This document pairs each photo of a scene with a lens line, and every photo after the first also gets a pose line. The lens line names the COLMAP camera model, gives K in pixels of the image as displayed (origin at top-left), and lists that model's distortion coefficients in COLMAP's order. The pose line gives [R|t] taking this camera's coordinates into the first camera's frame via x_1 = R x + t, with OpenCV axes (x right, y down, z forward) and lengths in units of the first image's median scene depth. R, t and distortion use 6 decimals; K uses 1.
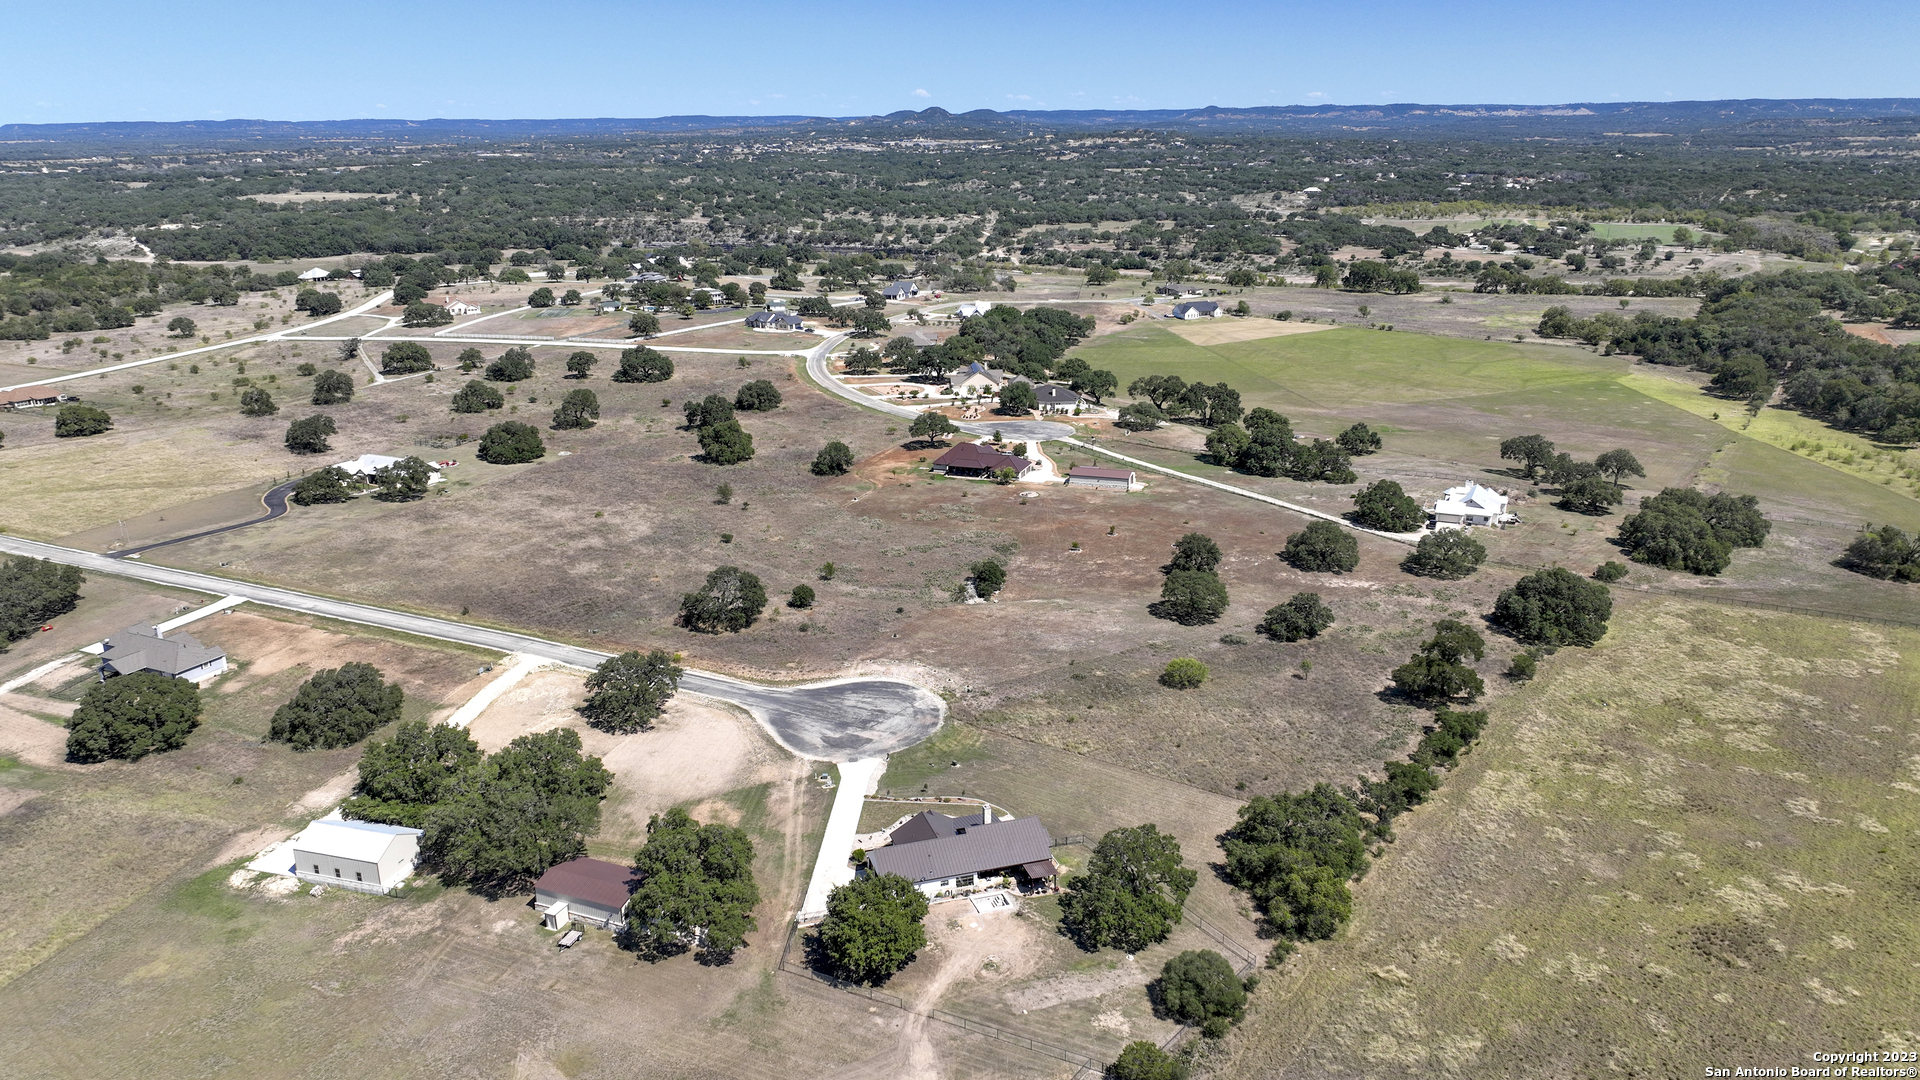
lens RADIAL K [[1365.7, 0, 961.7], [0, 1365.7, 537.1], [0, 0, 1]] dist [0.000905, -0.003983]
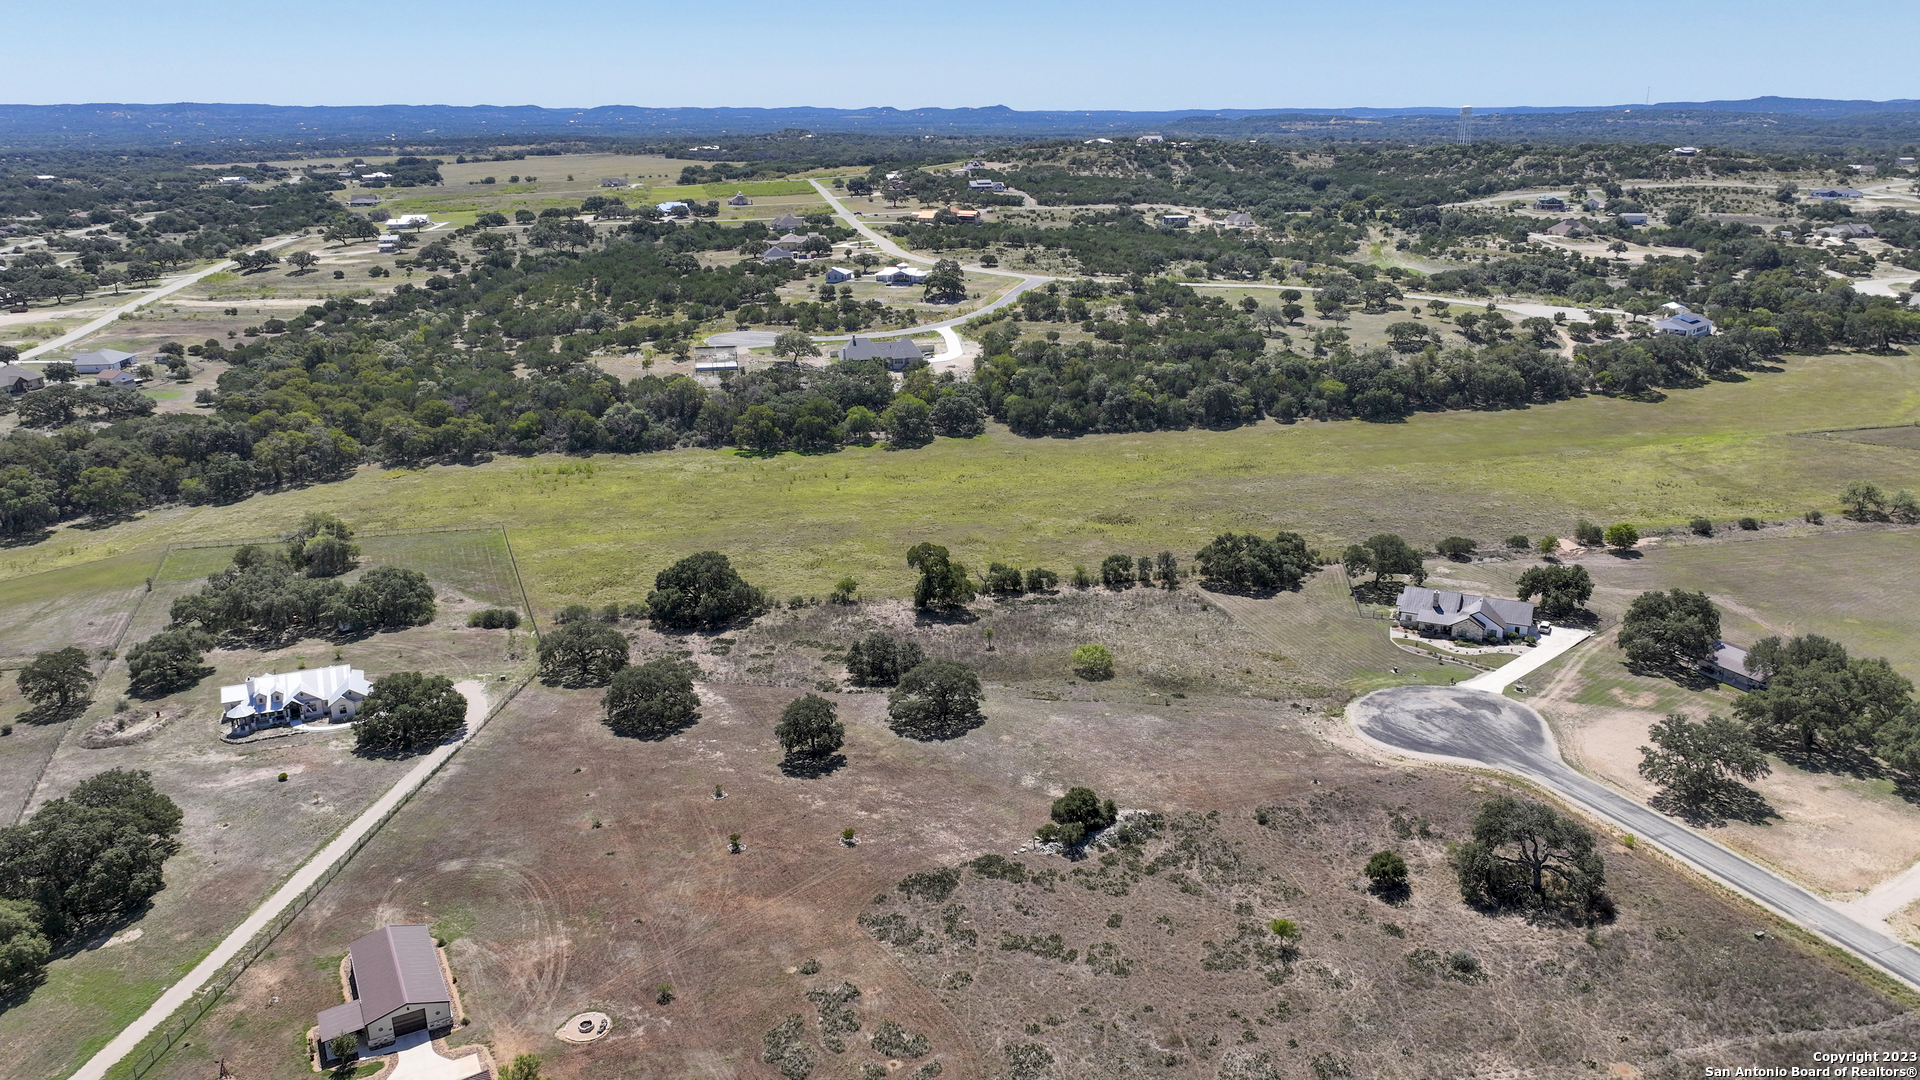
lens RADIAL K [[1365.7, 0, 965.2], [0, 1365.7, 542.3], [0, 0, 1]] dist [0.000905, -0.003983]
pose [[-0.740794, -0.188419, 0.644766, -0.268058], [0.209986, 0.846795, 0.488717, -0.327494], [-0.638068, 0.497430, -0.587735, 1.098996]]
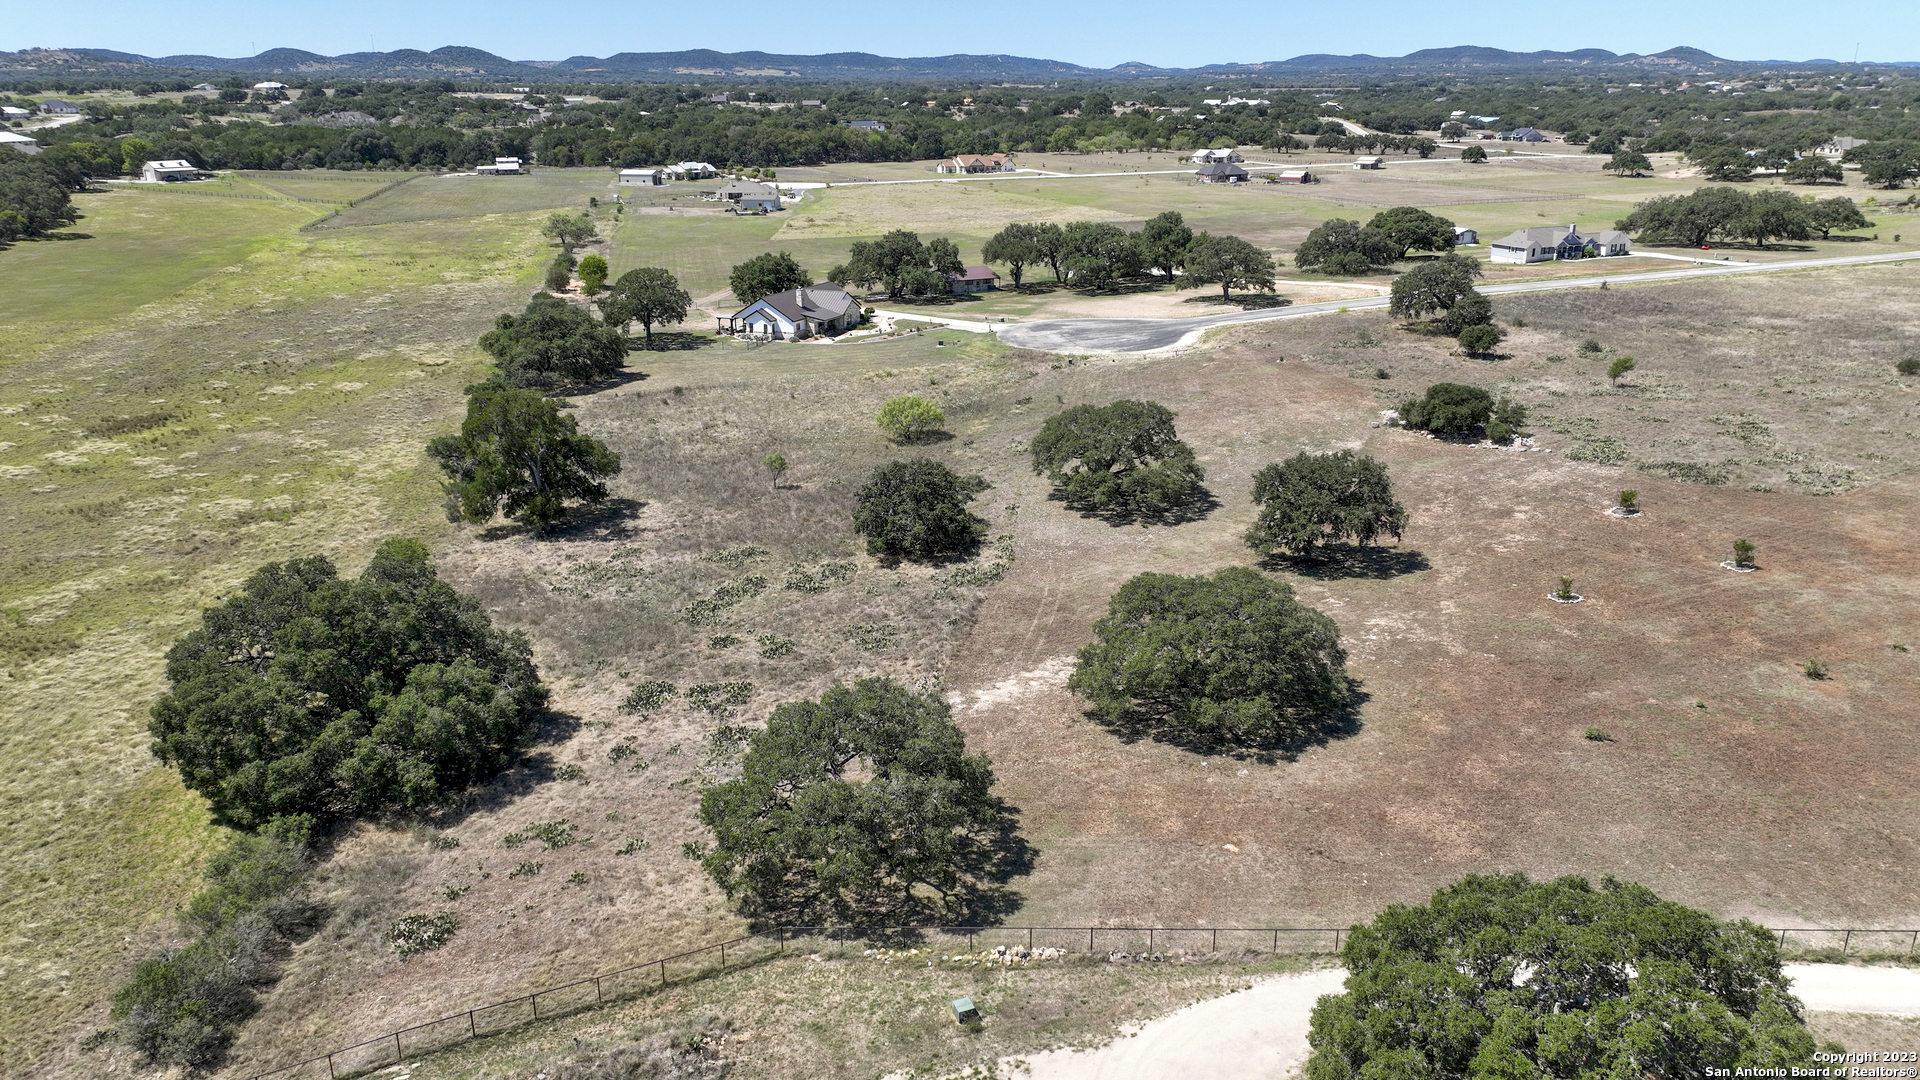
lens RADIAL K [[1365.7, 0, 963.8], [0, 1365.7, 534.9], [0, 0, 1]] dist [0.000905, -0.003983]
pose [[-0.665215, 0.250305, -0.703447, 0.415907], [-0.202645, 0.846248, 0.492748, -0.118262], [0.718627, 0.470333, -0.512213, 0.939144]]
